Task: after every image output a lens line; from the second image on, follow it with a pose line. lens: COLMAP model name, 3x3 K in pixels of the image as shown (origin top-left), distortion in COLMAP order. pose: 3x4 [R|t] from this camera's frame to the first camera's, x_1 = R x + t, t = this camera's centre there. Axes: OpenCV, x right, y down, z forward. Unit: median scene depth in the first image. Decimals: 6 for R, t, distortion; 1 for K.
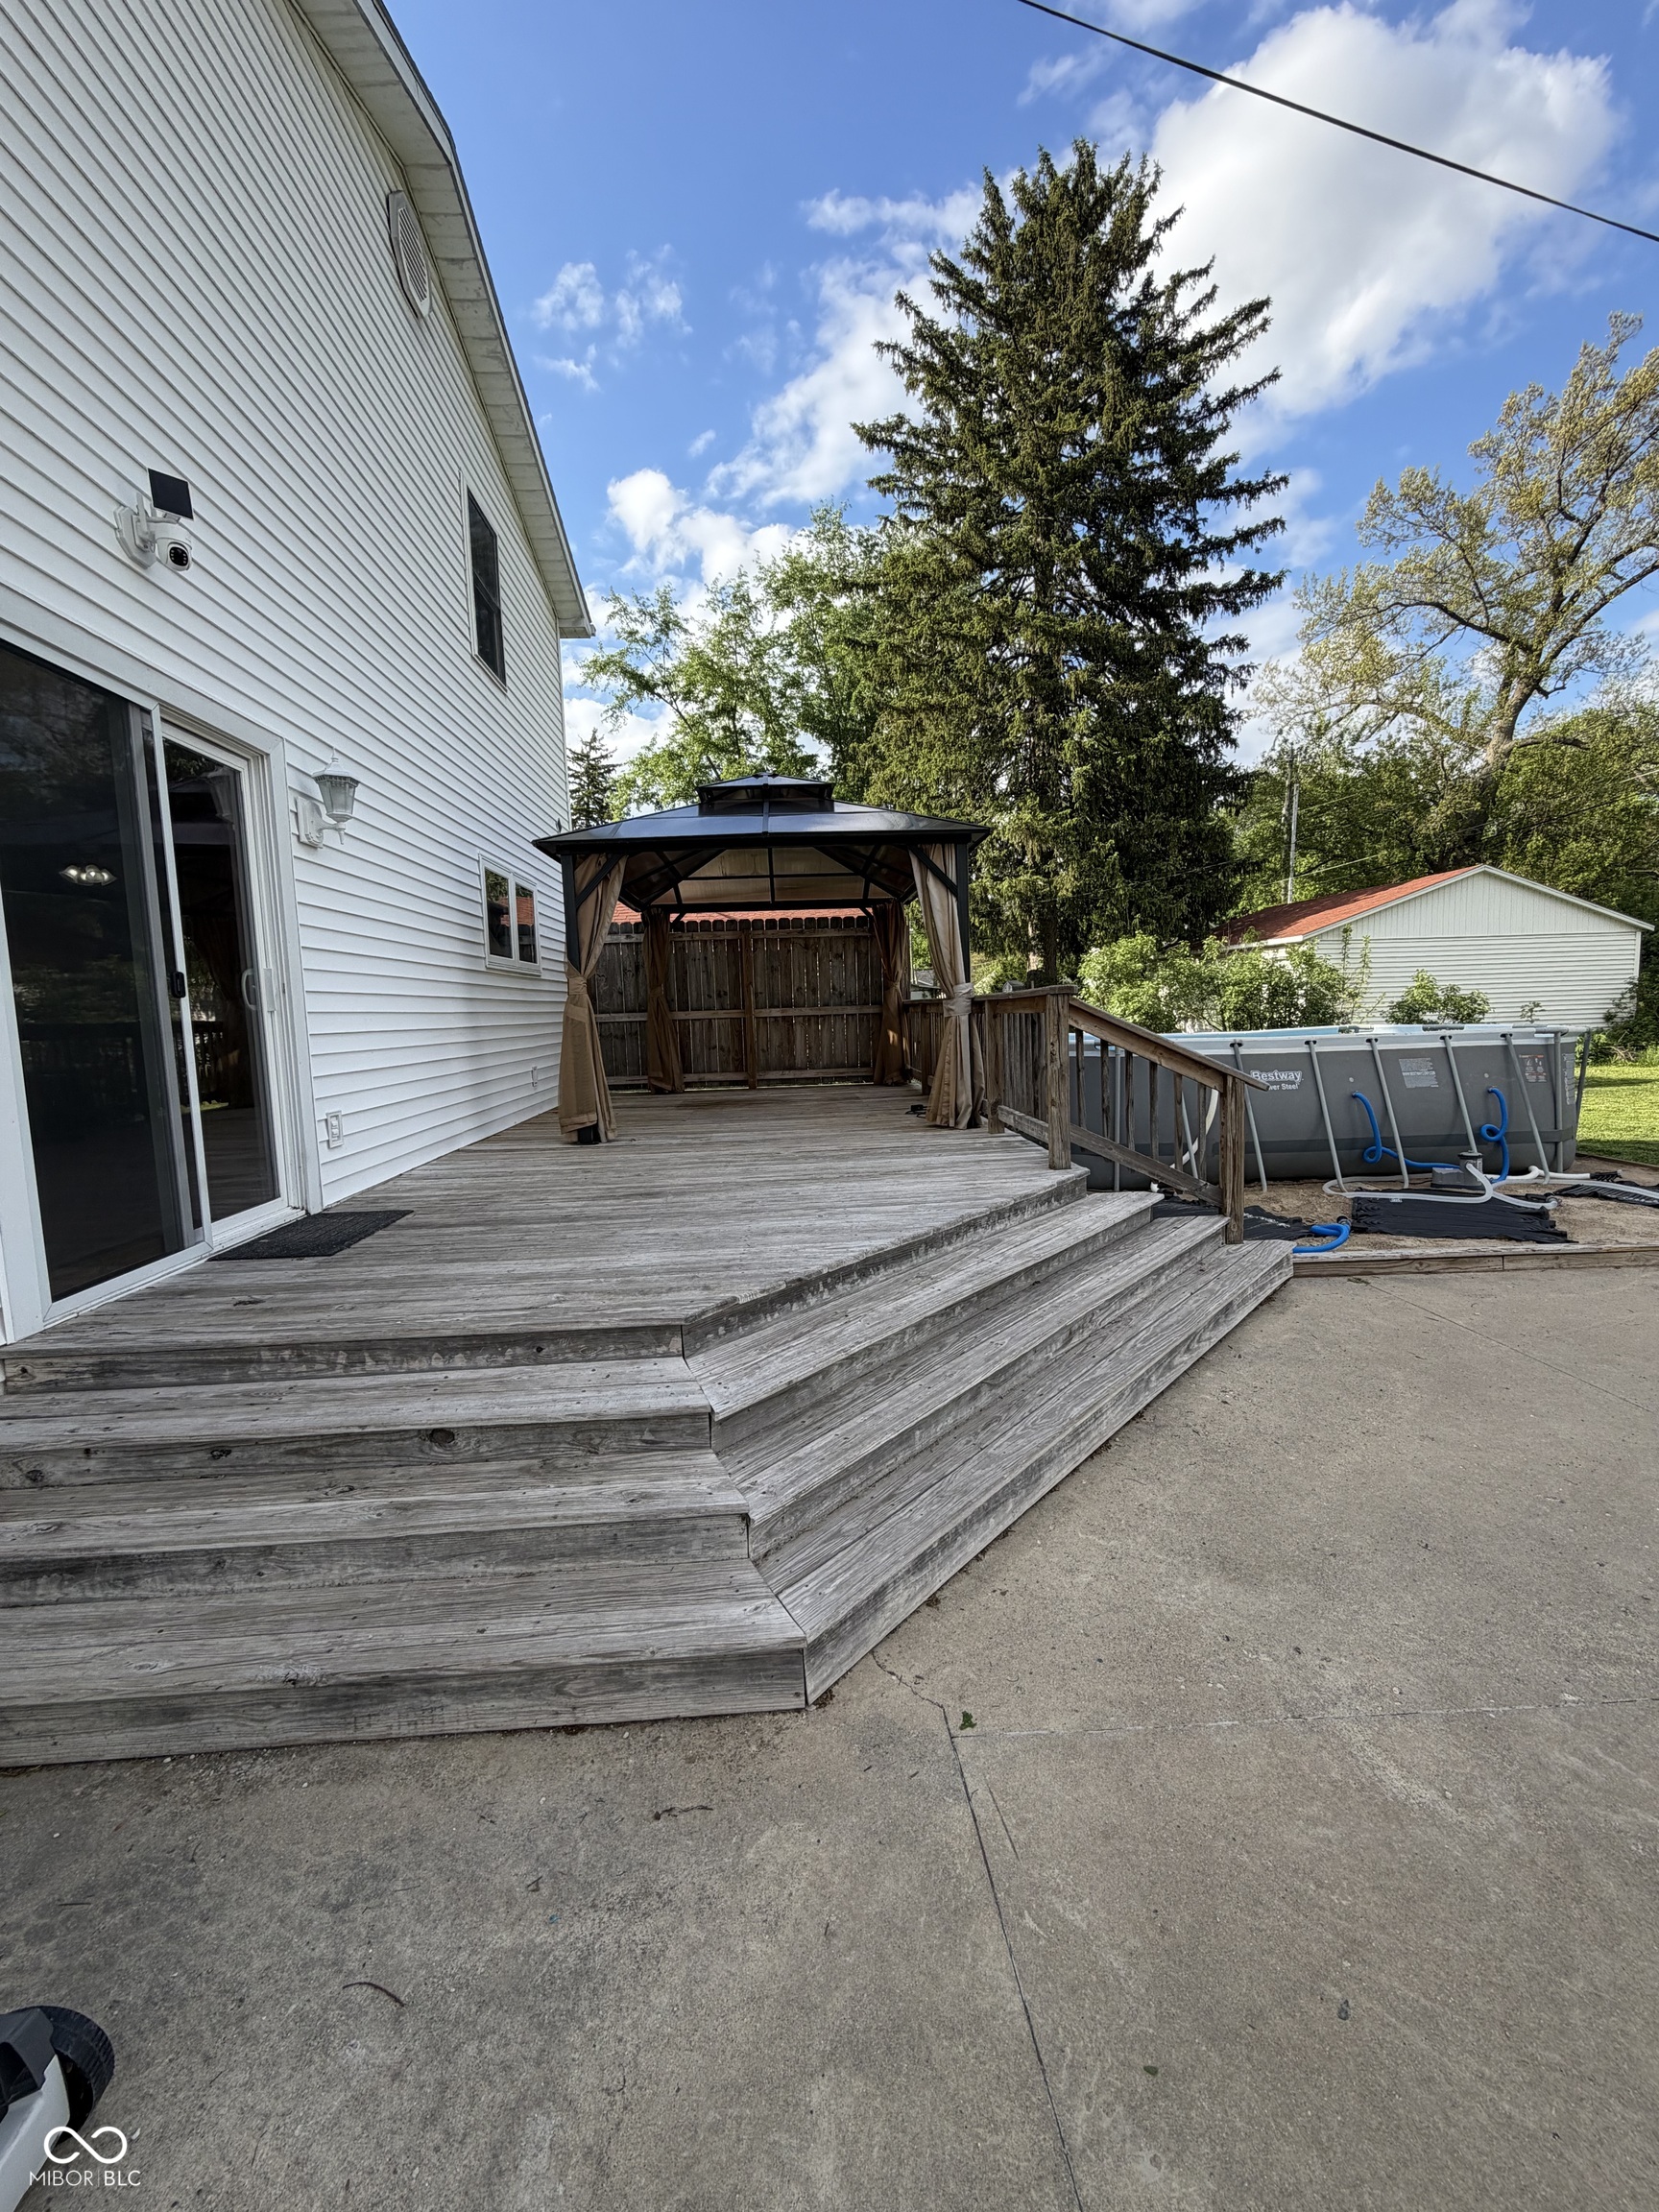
lens RADIAL K [[878.0, 0, 826.4], [0, 878.0, 1102.4], [0, 0, 1]] dist [-0.003327, -0.001062]
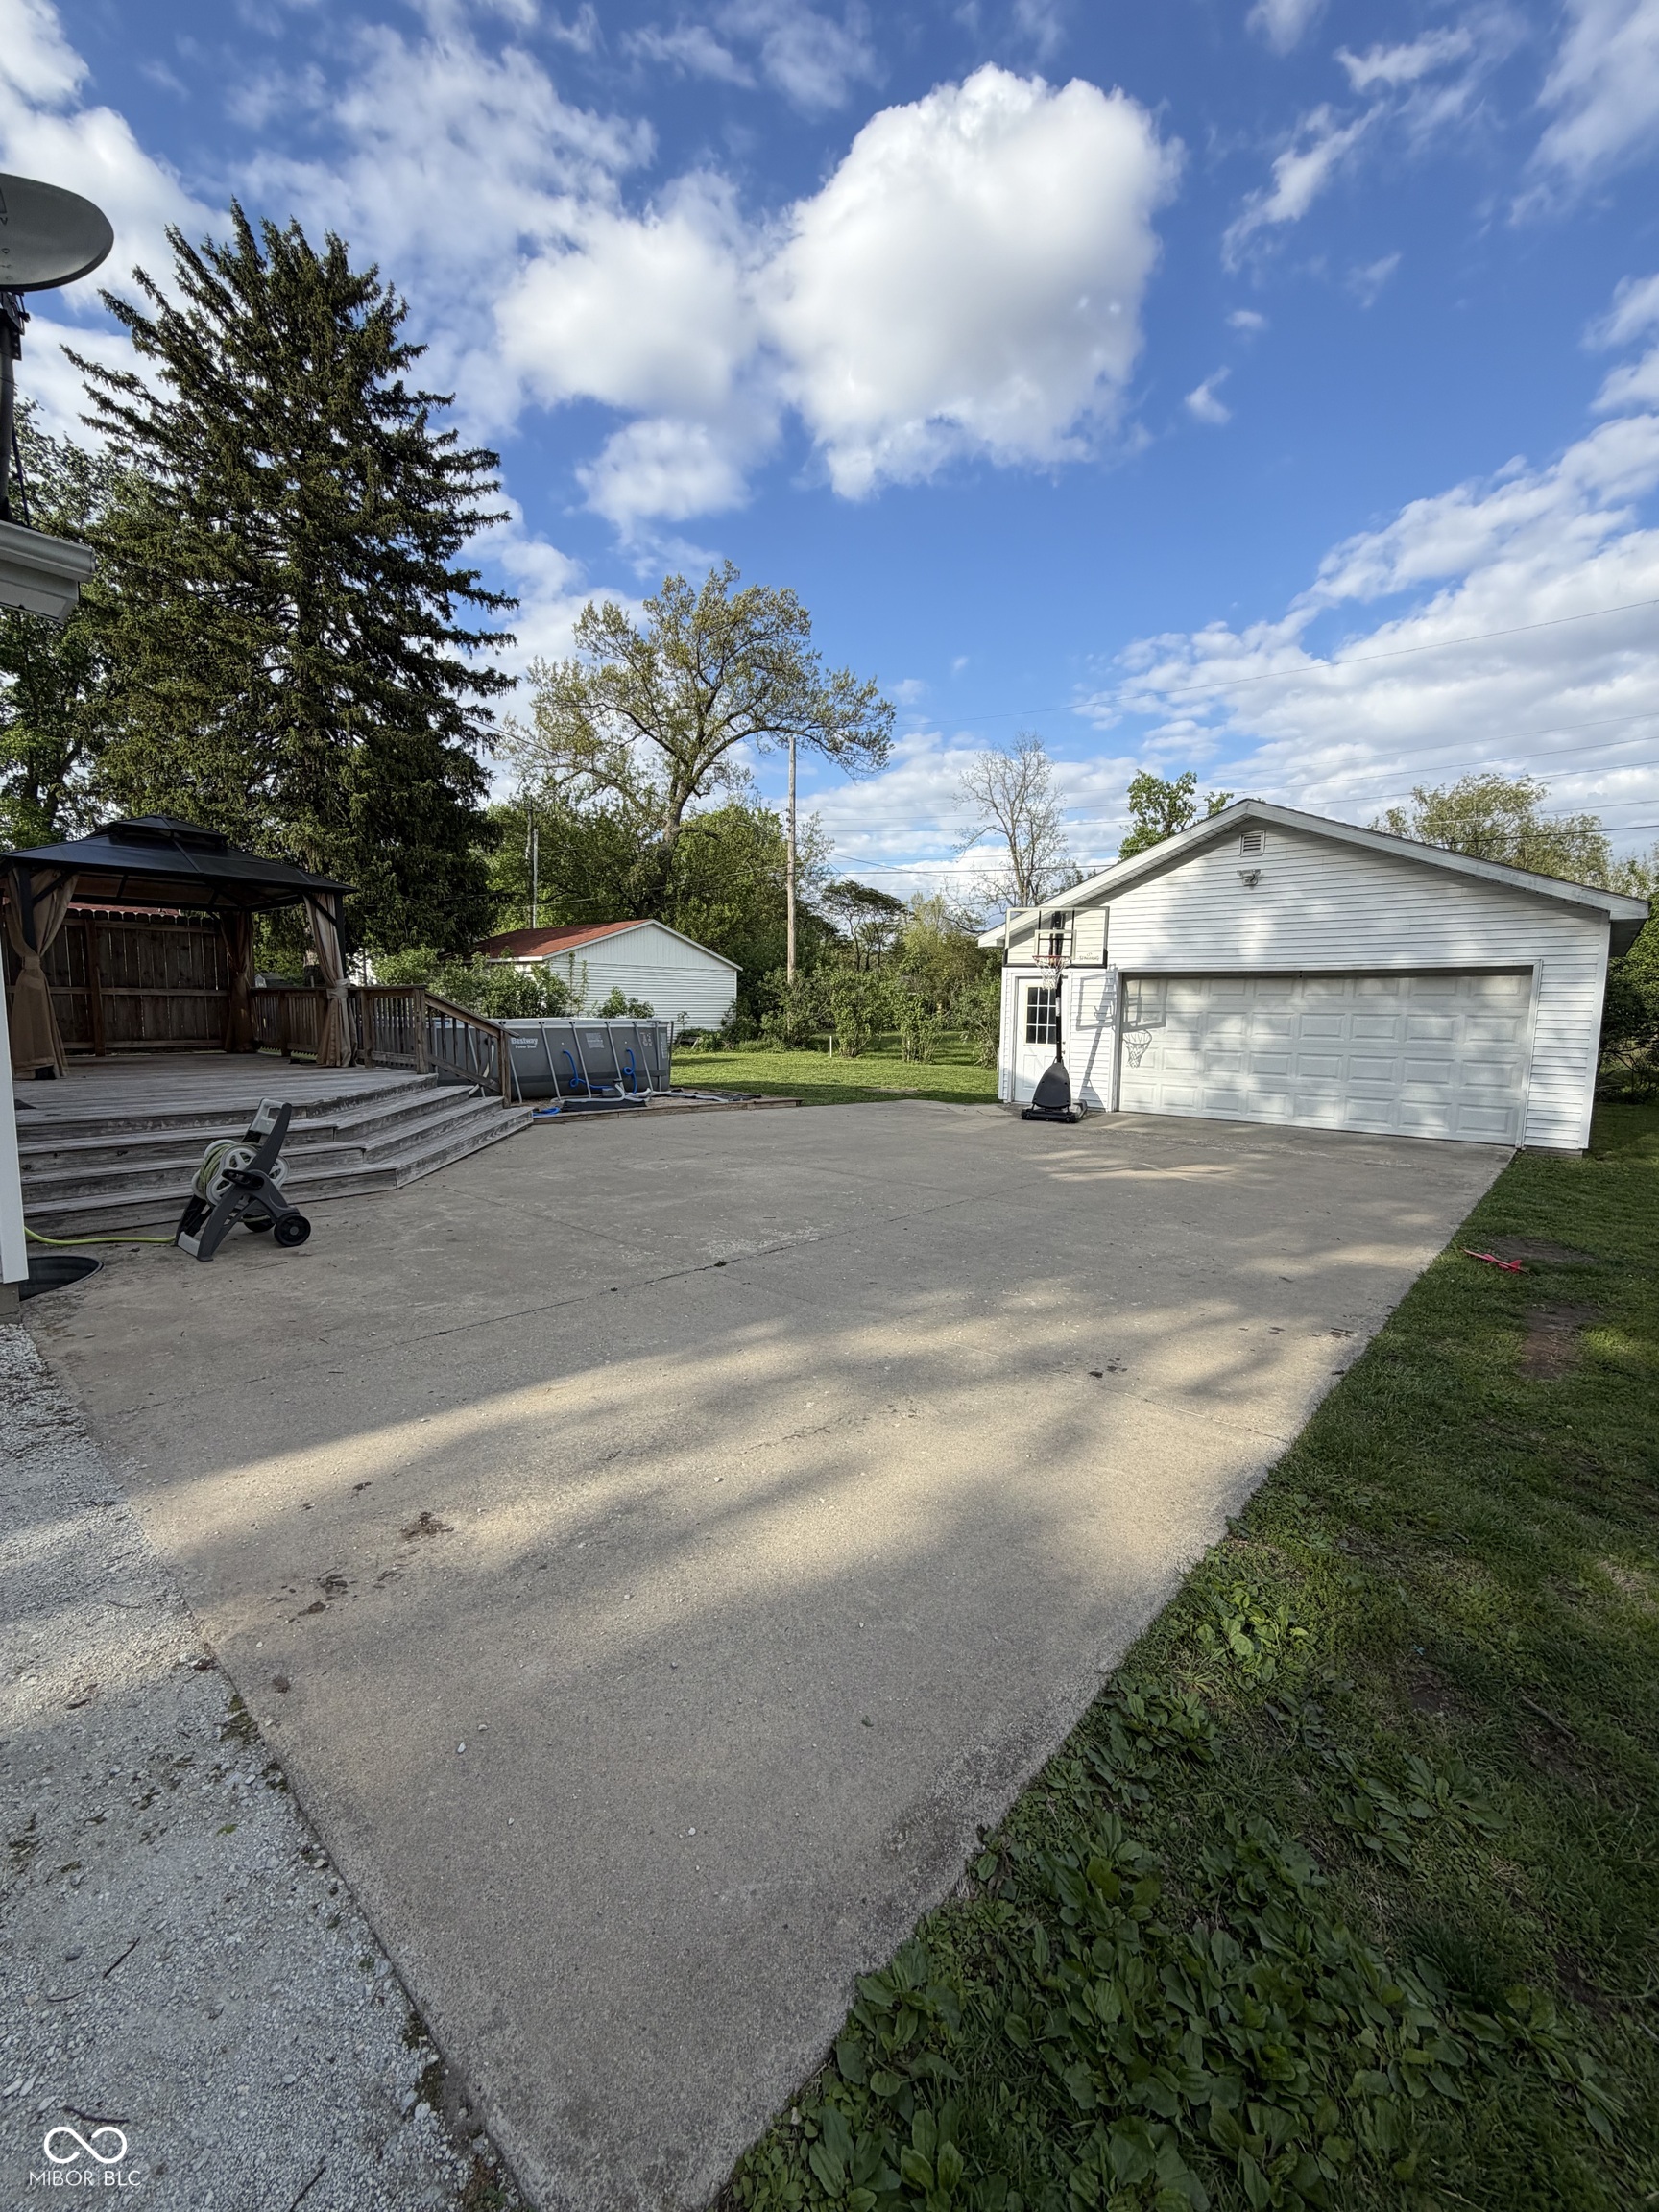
lens RADIAL K [[878.0, 0, 824.5], [0, 878.0, 1108.6], [0, 0, 1]] dist [-0.003327, -0.001062]
pose [[0.700901, -0.040865, 0.712087, -0.108638], [0.038580, 0.999068, 0.019360, 0.030598], [-0.712214, 0.013903, 0.701824, -0.221382]]
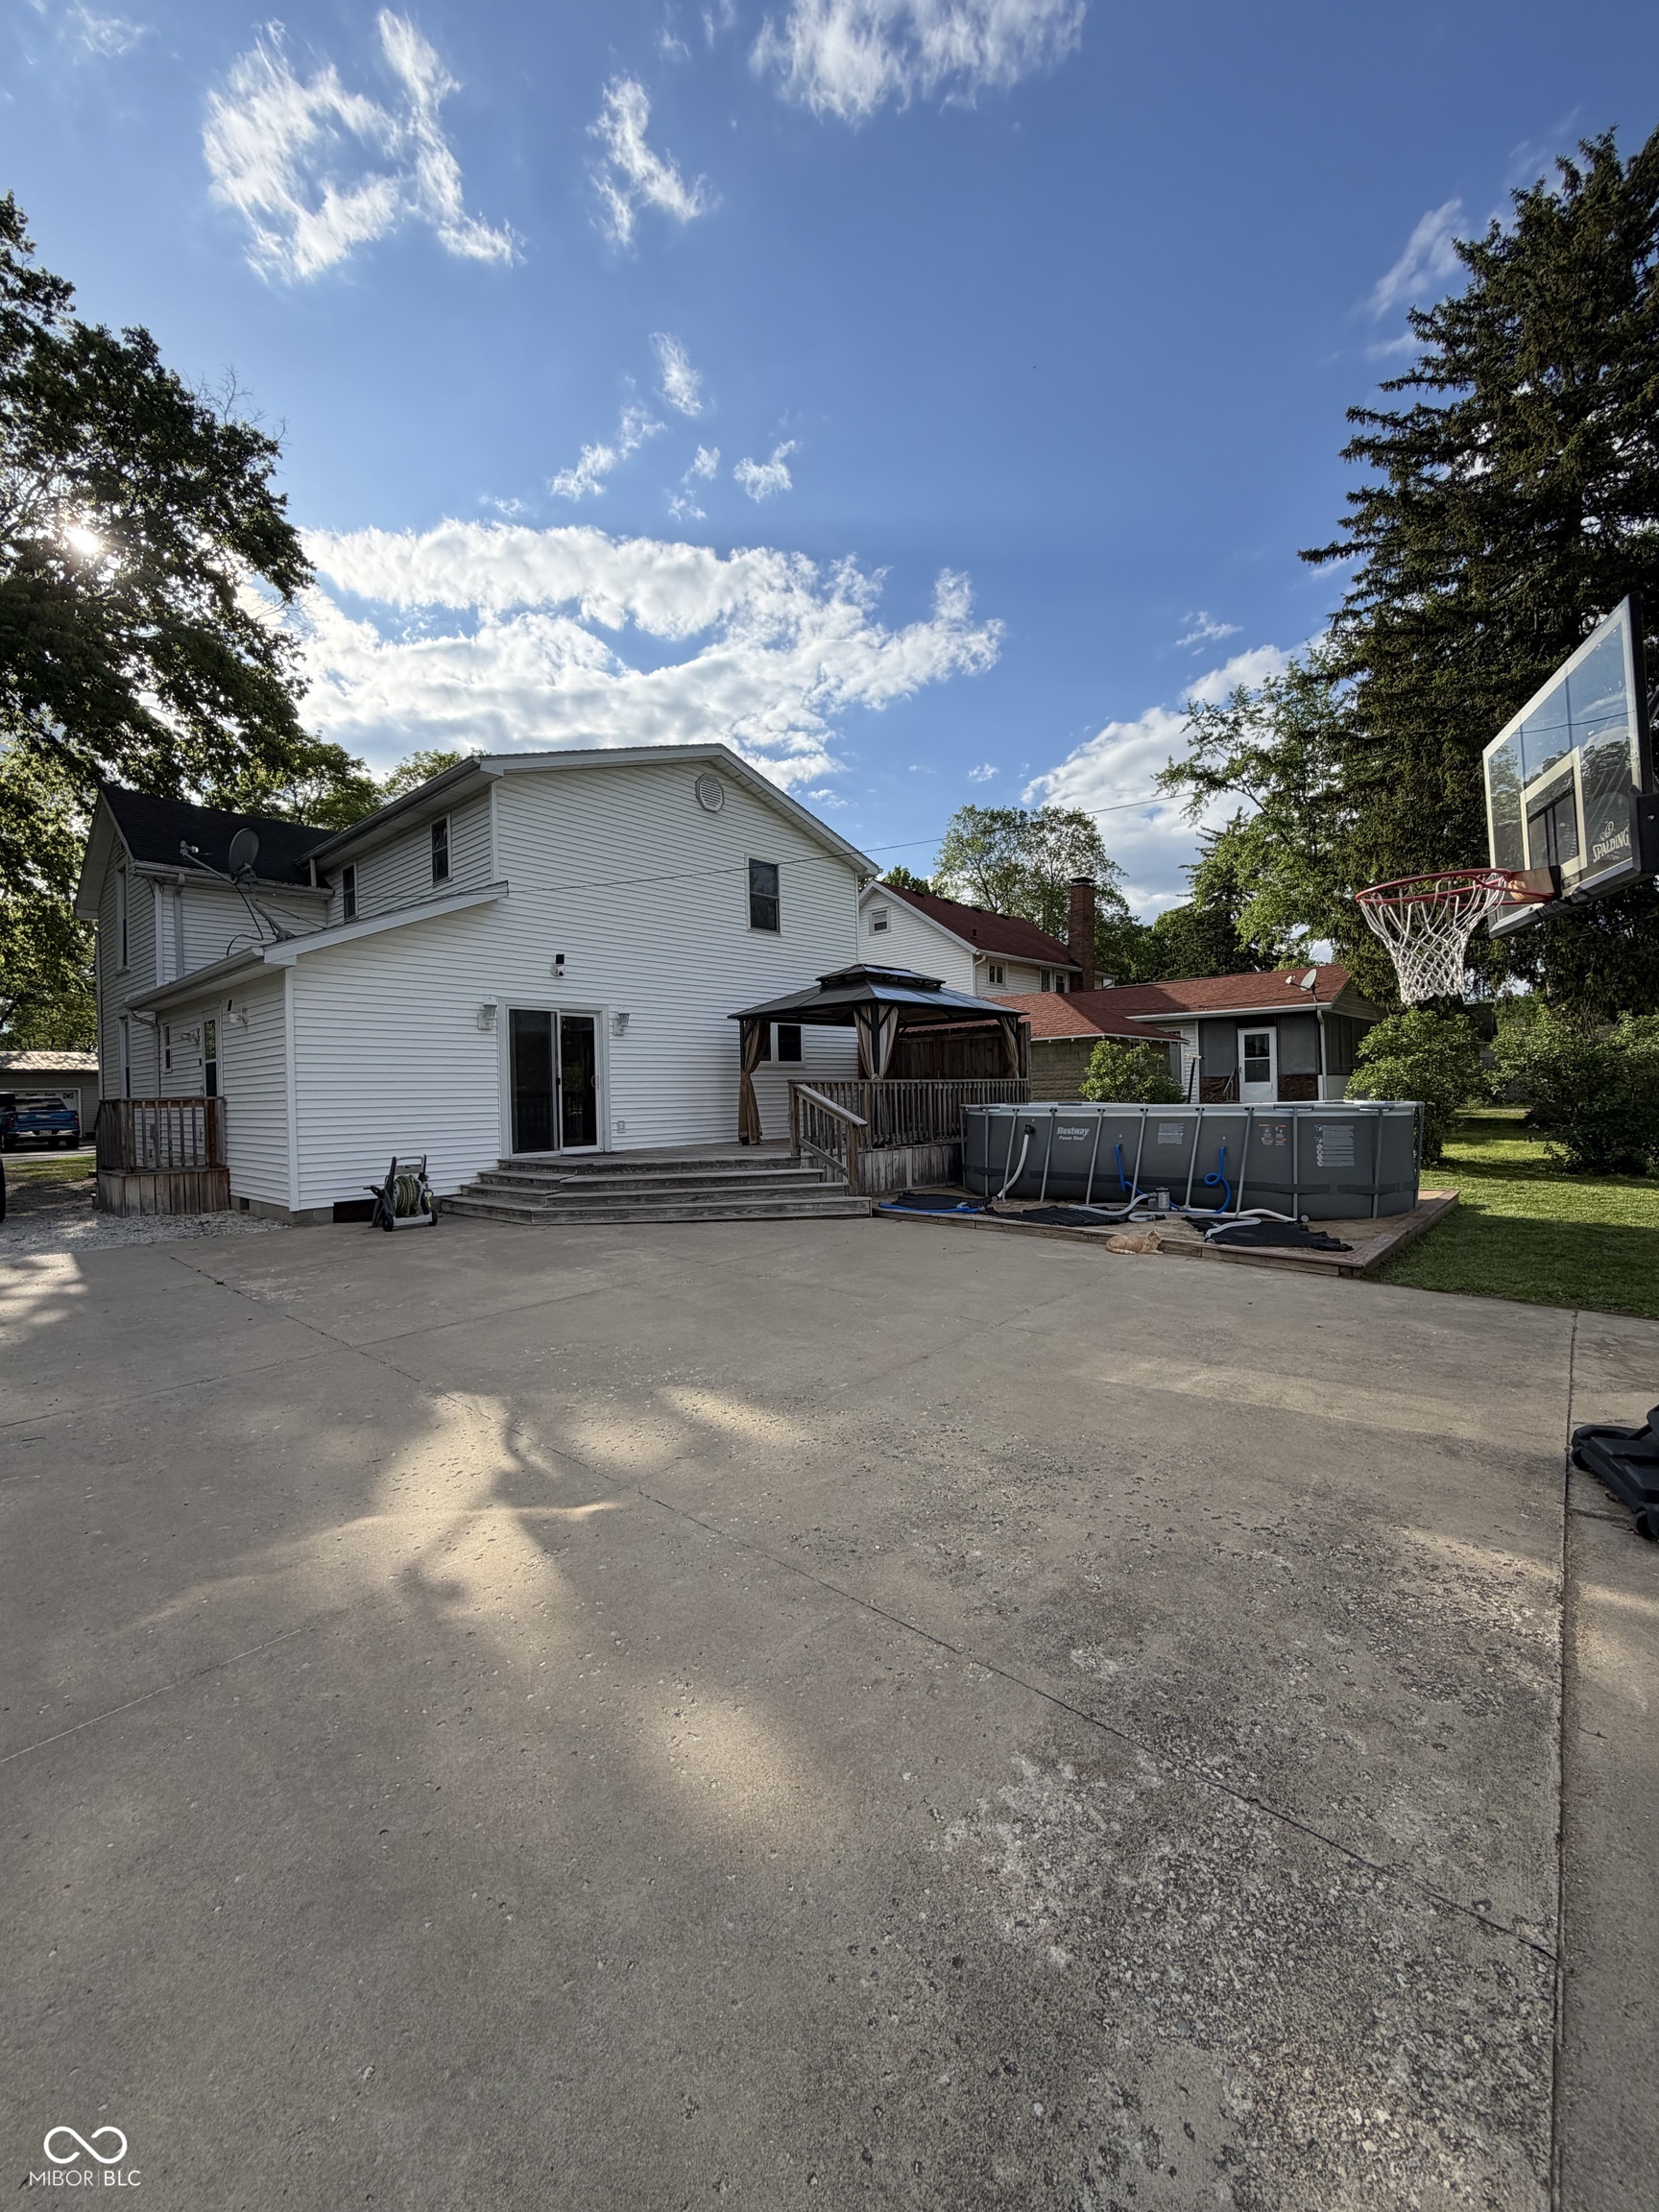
lens RADIAL K [[878.0, 0, 829.6], [0, 878.0, 1093.4], [0, 0, 1]] dist [-0.003327, -0.001062]
pose [[0.705685, 0.013451, -0.708398, 0.409007], [-0.071922, 0.996015, -0.052735, 0.005254], [0.704866, 0.088164, 0.703841, -0.124405]]
